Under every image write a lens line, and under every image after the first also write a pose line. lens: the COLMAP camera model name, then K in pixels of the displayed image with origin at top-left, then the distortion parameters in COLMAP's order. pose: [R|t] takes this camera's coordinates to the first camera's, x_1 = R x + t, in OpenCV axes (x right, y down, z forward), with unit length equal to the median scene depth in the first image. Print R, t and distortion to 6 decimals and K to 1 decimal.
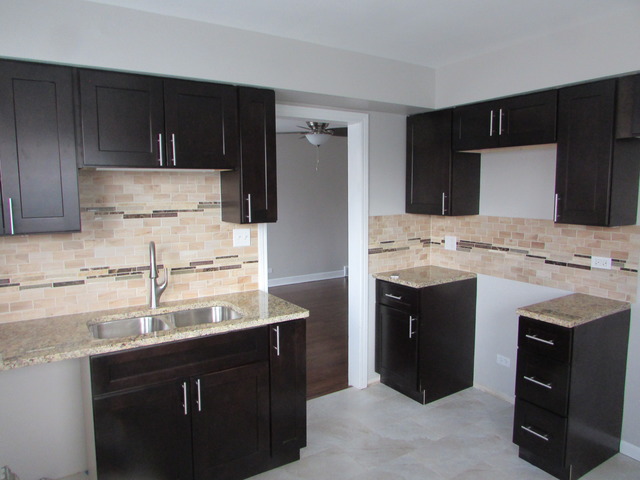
lens RADIAL K [[455.9, 0, 318.4], [0, 455.9, 239.4], [0, 0, 1]] dist [-0.032601, 0.009274]
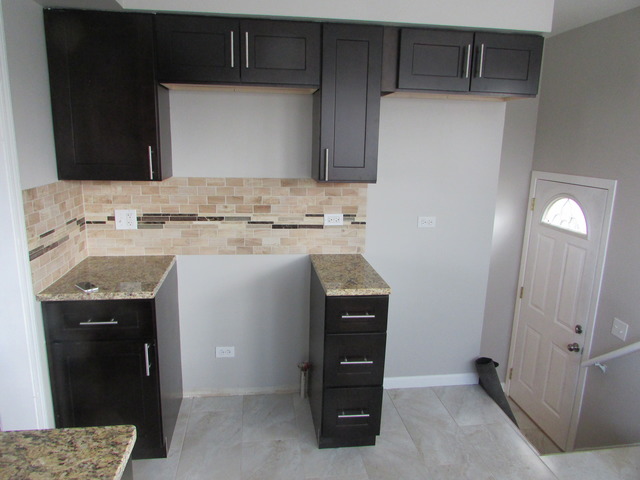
lens RADIAL K [[455.9, 0, 319.5], [0, 455.9, 238.3], [0, 0, 1]] dist [-0.032601, 0.009274]
pose [[0.421508, -0.174138, 0.889948, -0.233997], [0.078917, 0.984710, 0.155303, -0.055173], [-0.903384, 0.004771, 0.428805, 0.514502]]
